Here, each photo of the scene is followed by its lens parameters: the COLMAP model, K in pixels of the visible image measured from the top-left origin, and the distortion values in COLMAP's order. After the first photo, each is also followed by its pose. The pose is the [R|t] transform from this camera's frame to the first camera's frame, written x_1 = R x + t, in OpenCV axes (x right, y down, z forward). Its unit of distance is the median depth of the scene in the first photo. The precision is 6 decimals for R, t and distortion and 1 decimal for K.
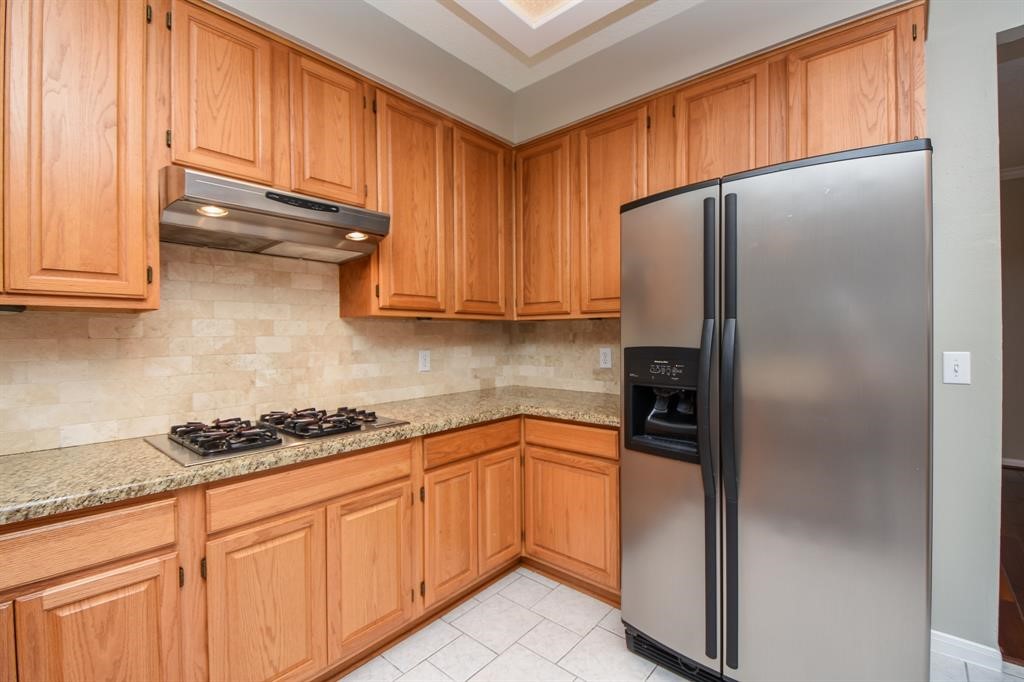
lens RADIAL K [[452.7, 0, 512.2], [0, 452.7, 339.7], [0, 0, 1]] dist [0.014820, -0.009634]
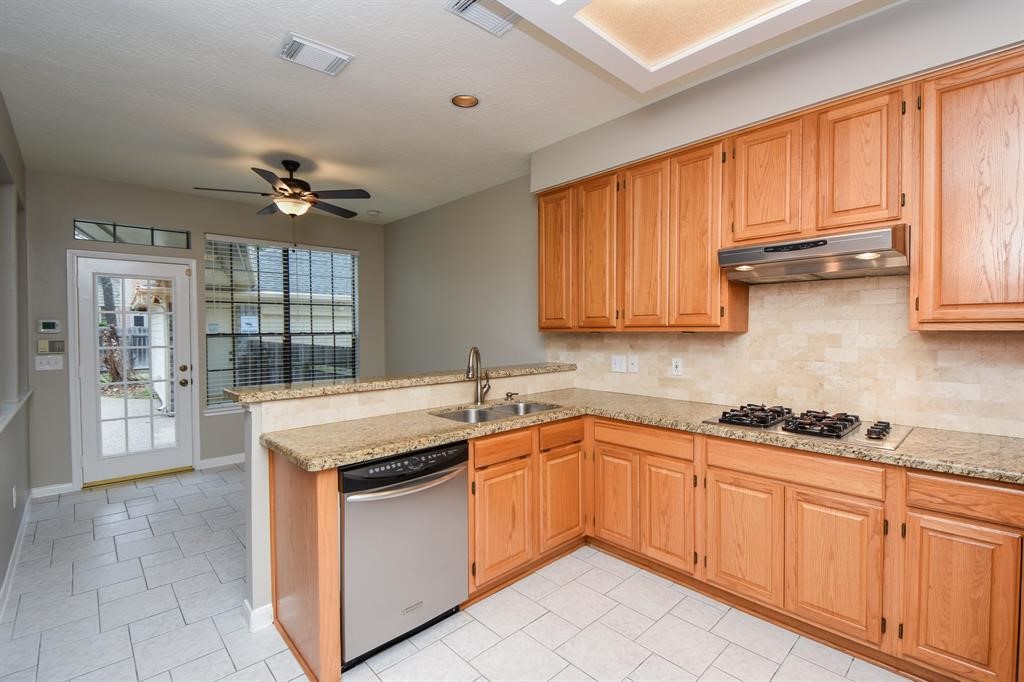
lens RADIAL K [[452.7, 0, 512.7], [0, 452.7, 338.1], [0, 0, 1]] dist [0.014820, -0.009634]
pose [[-0.109369, 0.030352, -0.993538, 0.784430], [0.003728, 0.999539, 0.030125, -0.077021], [0.993994, -0.000410, -0.109431, 0.314244]]
